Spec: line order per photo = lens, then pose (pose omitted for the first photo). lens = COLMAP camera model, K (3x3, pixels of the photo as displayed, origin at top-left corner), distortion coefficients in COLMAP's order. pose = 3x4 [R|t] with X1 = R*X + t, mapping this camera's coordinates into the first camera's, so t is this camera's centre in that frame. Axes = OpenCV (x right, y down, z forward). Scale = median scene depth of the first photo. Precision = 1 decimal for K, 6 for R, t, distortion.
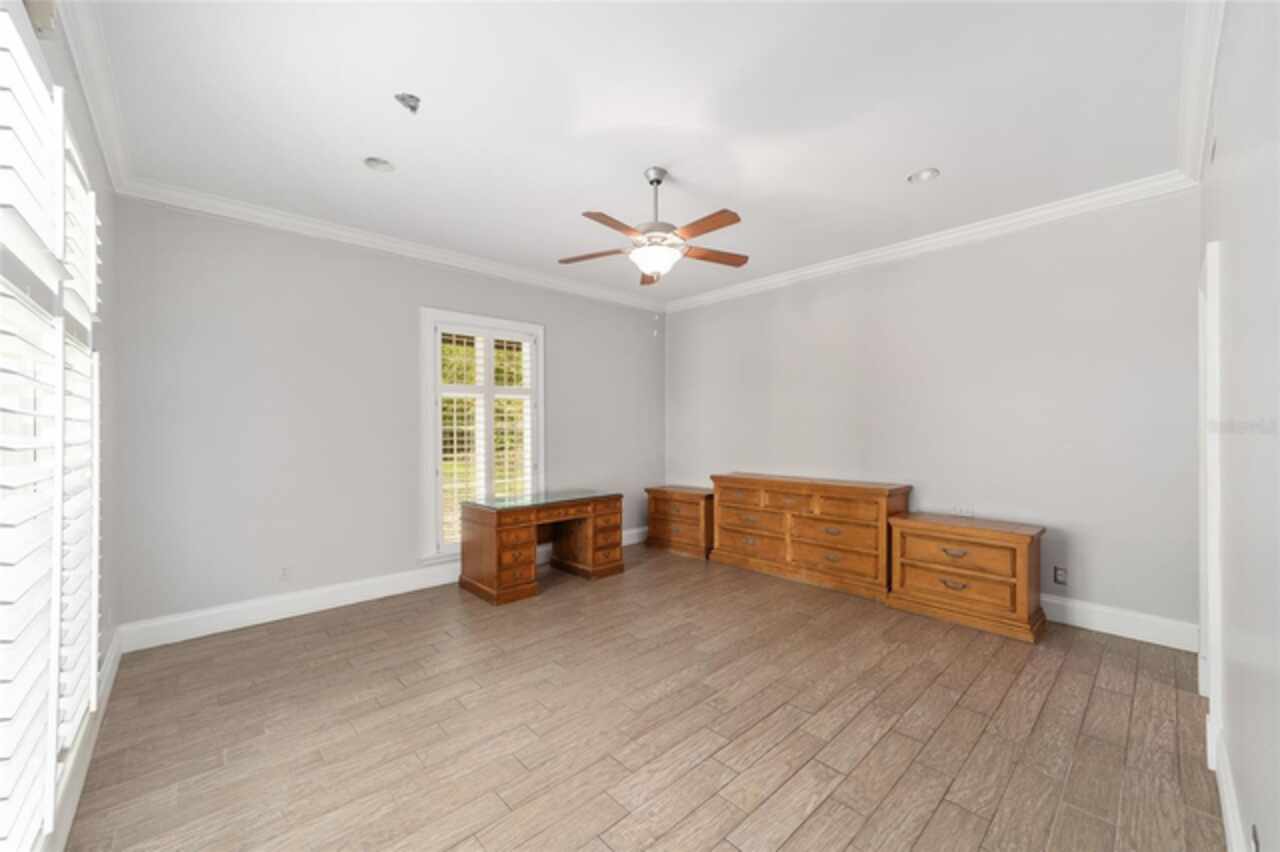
lens RADIAL K [[494.5, 0, 636.3], [0, 494.5, 431.6], [0, 0, 1]] dist [-0.017159, 0.010394]
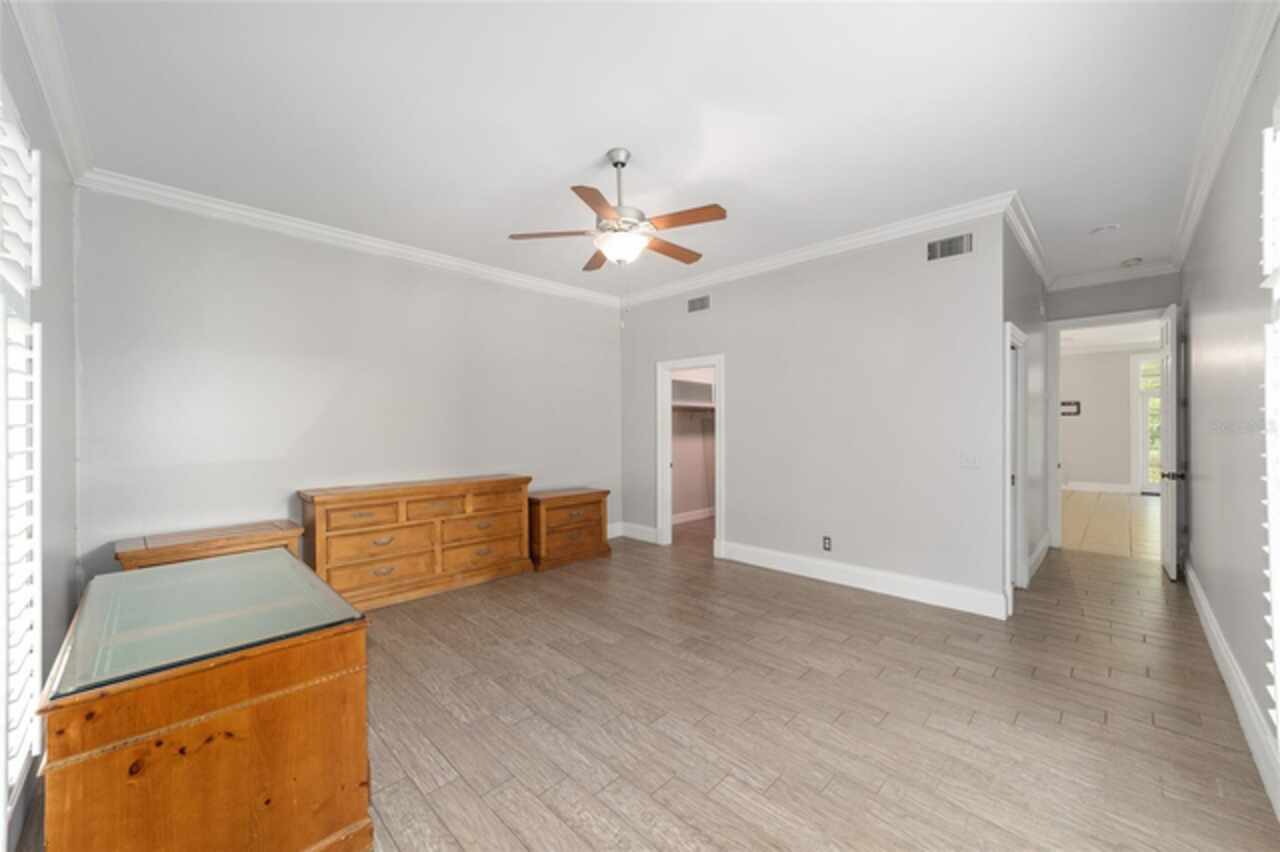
lens RADIAL K [[494.5, 0, 636.3], [0, 494.5, 431.6], [0, 0, 1]] dist [-0.017159, 0.010394]
pose [[-0.048996, 0.001640, 0.998798, -0.859648], [0.005142, 0.999986, -0.001390, 0.010925], [-0.998786, 0.005068, -0.049004, 0.971678]]
